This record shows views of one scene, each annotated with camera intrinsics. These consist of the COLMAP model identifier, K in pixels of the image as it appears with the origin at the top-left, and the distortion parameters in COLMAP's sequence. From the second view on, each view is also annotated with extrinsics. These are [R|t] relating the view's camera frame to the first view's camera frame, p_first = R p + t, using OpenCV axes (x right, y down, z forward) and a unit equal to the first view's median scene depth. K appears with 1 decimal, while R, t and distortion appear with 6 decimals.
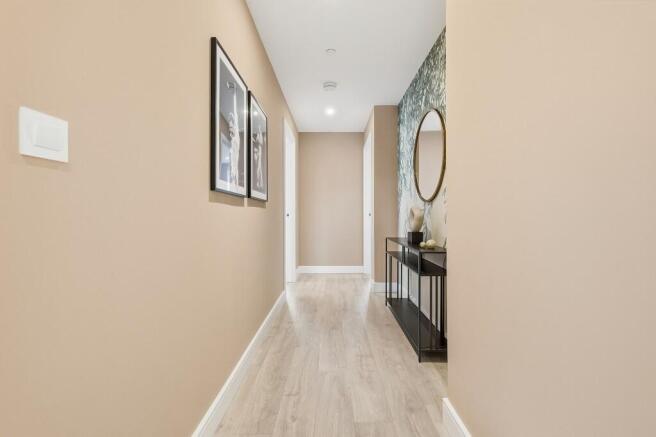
lens RADIAL K [[284.8, 0, 328.0], [0, 284.8, 215.8], [0, 0, 1]] dist [-0.005006, 0.000514]
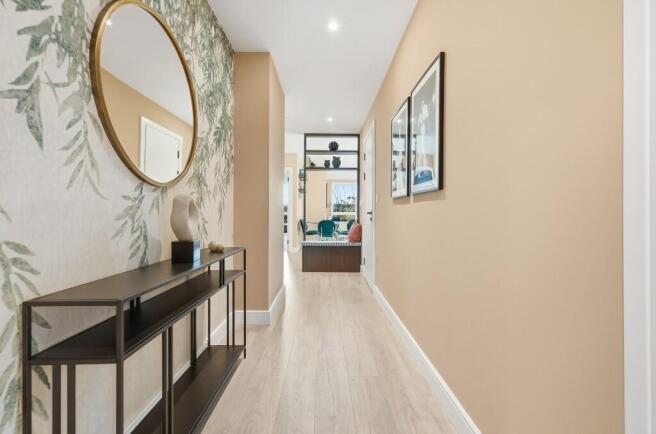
lens RADIAL K [[284.8, 0, 328.4], [0, 284.8, 214.9], [0, 0, 1]] dist [-0.005006, 0.000514]
pose [[-0.999668, 0.004204, -0.025402, 0.051826], [0.003887, 0.999914, 0.012494, -0.002441], [0.025453, 0.012391, -0.999599, 2.009657]]
